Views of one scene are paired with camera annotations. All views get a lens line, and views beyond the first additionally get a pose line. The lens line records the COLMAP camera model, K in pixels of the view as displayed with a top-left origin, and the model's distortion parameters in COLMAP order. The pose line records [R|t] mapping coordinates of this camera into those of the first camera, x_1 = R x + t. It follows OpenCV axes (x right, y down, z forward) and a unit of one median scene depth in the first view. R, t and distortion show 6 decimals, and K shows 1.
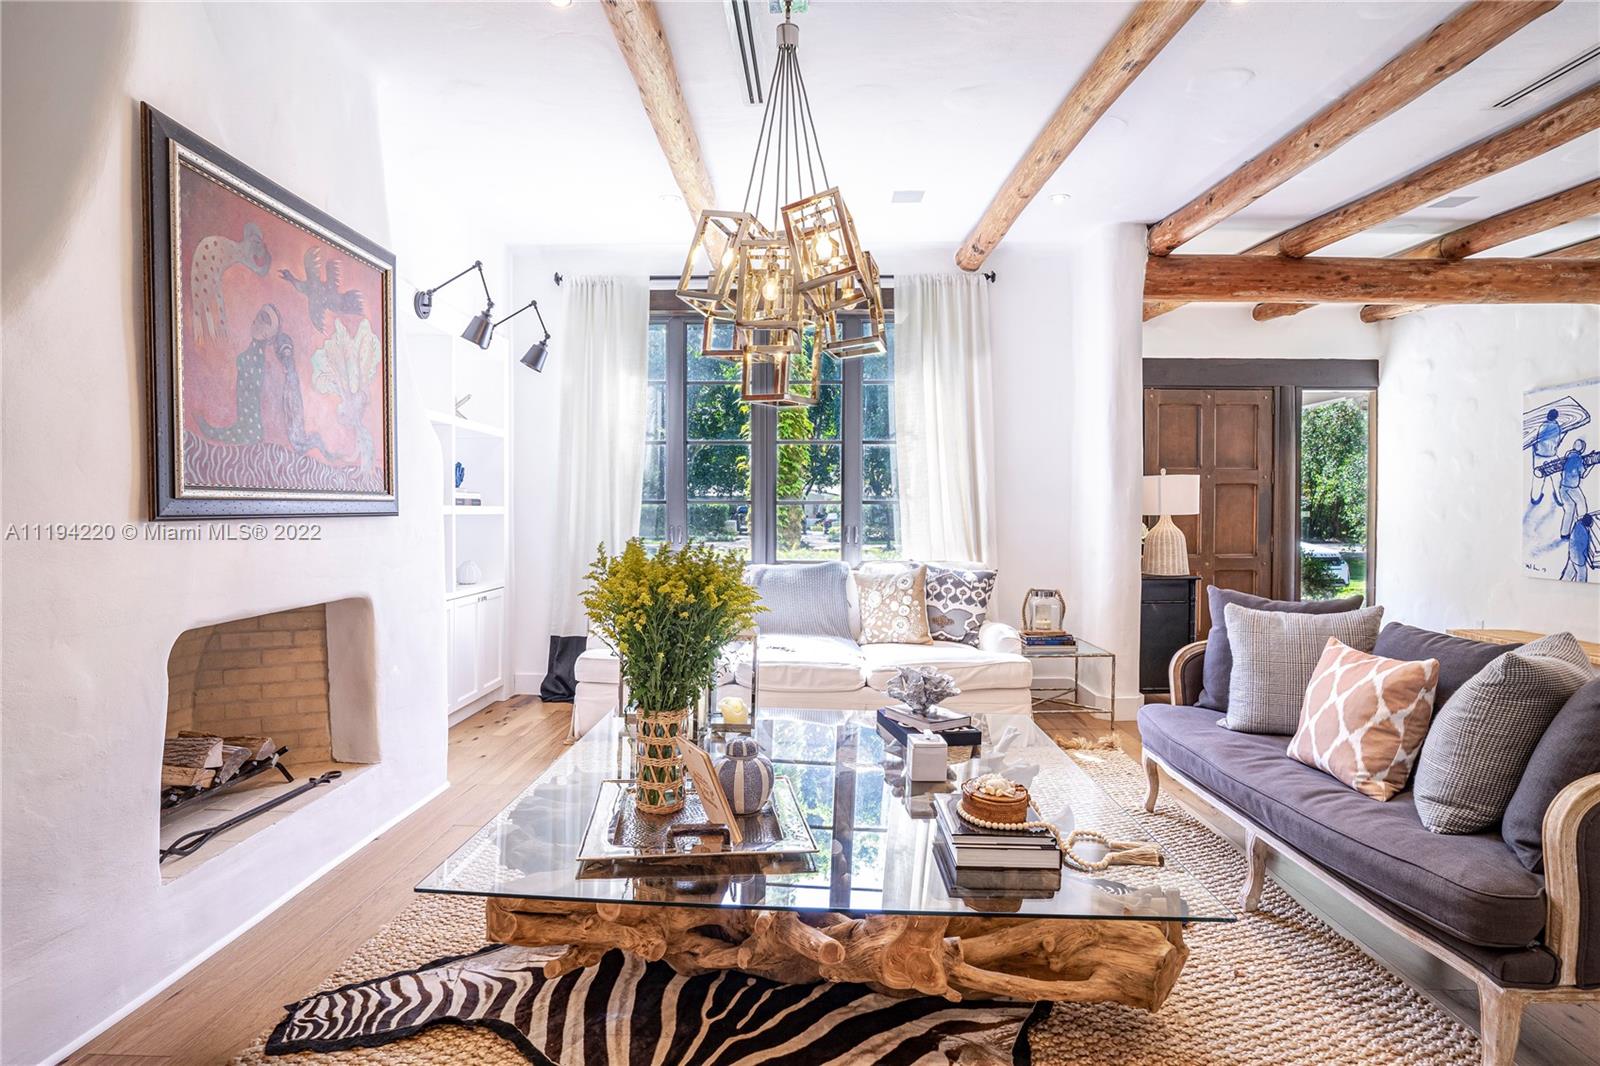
lens RADIAL K [[774.9, 0, 793.4], [0, 774.9, 545.5], [0, 0, 1]] dist [-0.058640, 0.029247]
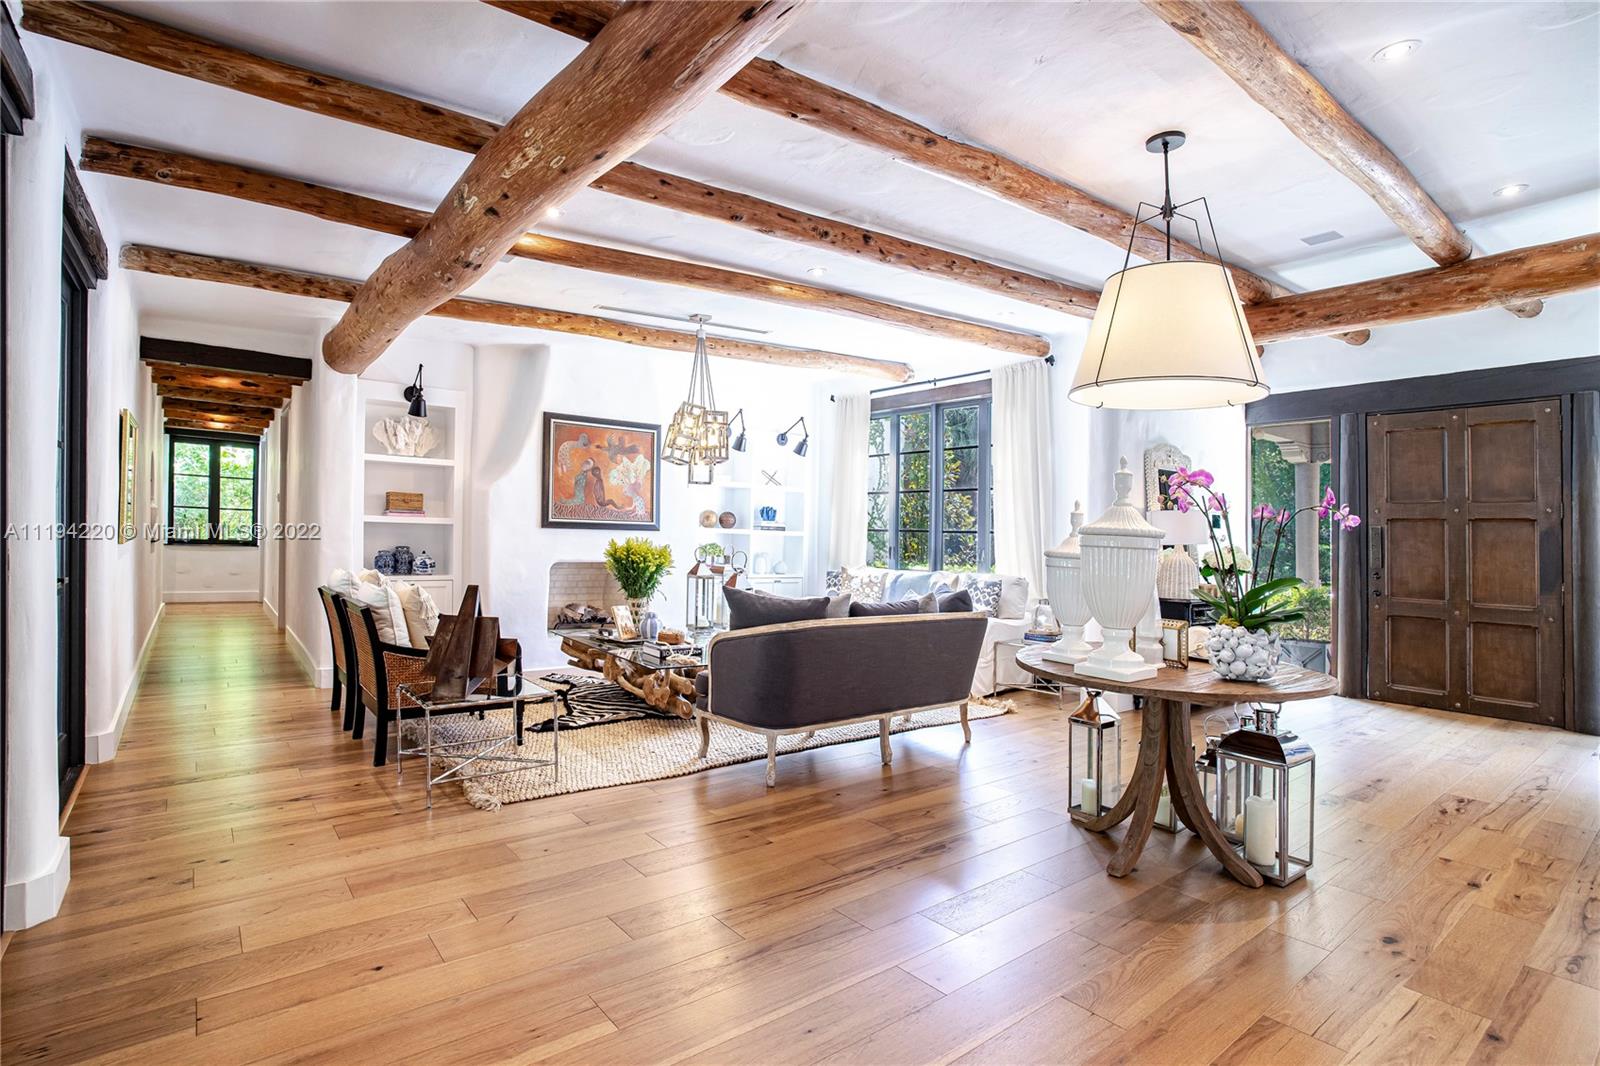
lens RADIAL K [[813.7, 0, 800.0], [0, 813.7, 533.0], [0, 0, 1]] dist [0.000109, 0.000219]
pose [[0.630128, 0.012523, -0.776390, 2.412722], [-0.066044, 0.997111, -0.037519, 0.048428], [0.773678, 0.074918, 0.629135, -0.379667]]
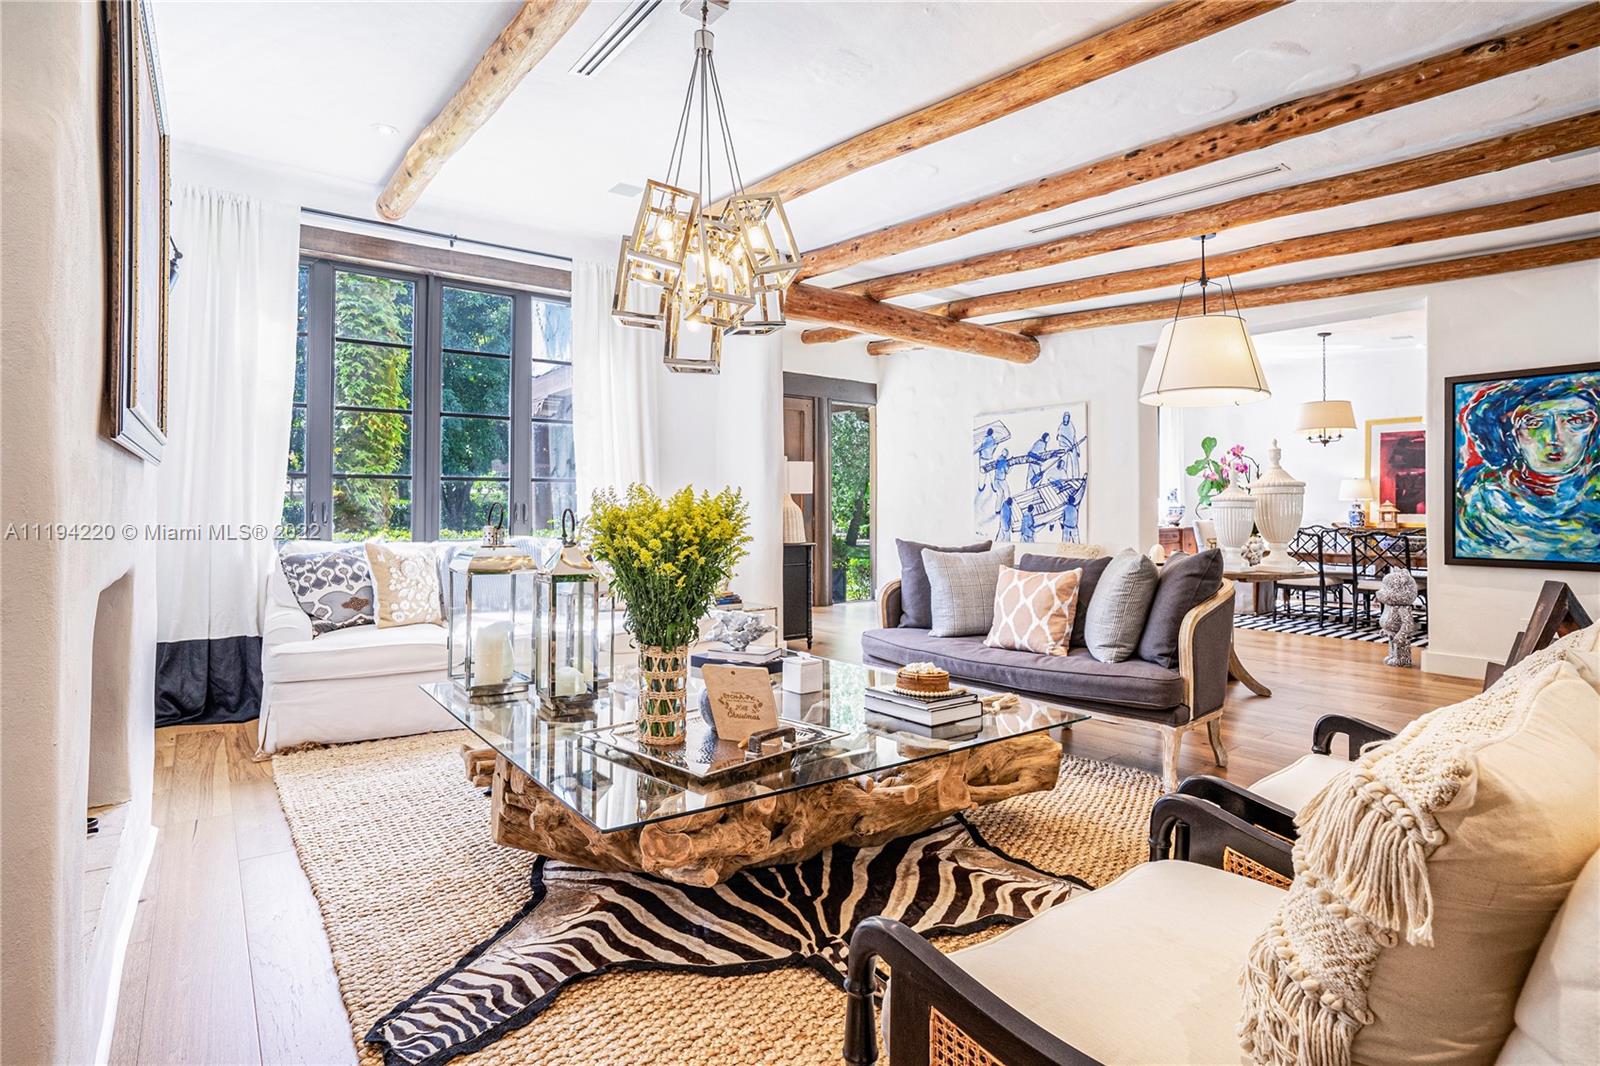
lens RADIAL K [[766.9, 0, 800.0], [0, 766.9, 533.0], [0, 0, 1]] dist [-0.042673, 0.000397]
pose [[0.791183, -0.016945, 0.611345, -0.494639], [0.022741, 0.999740, -0.001720, 0.049501], [-0.611157, 0.015264, 0.791363, 0.047115]]
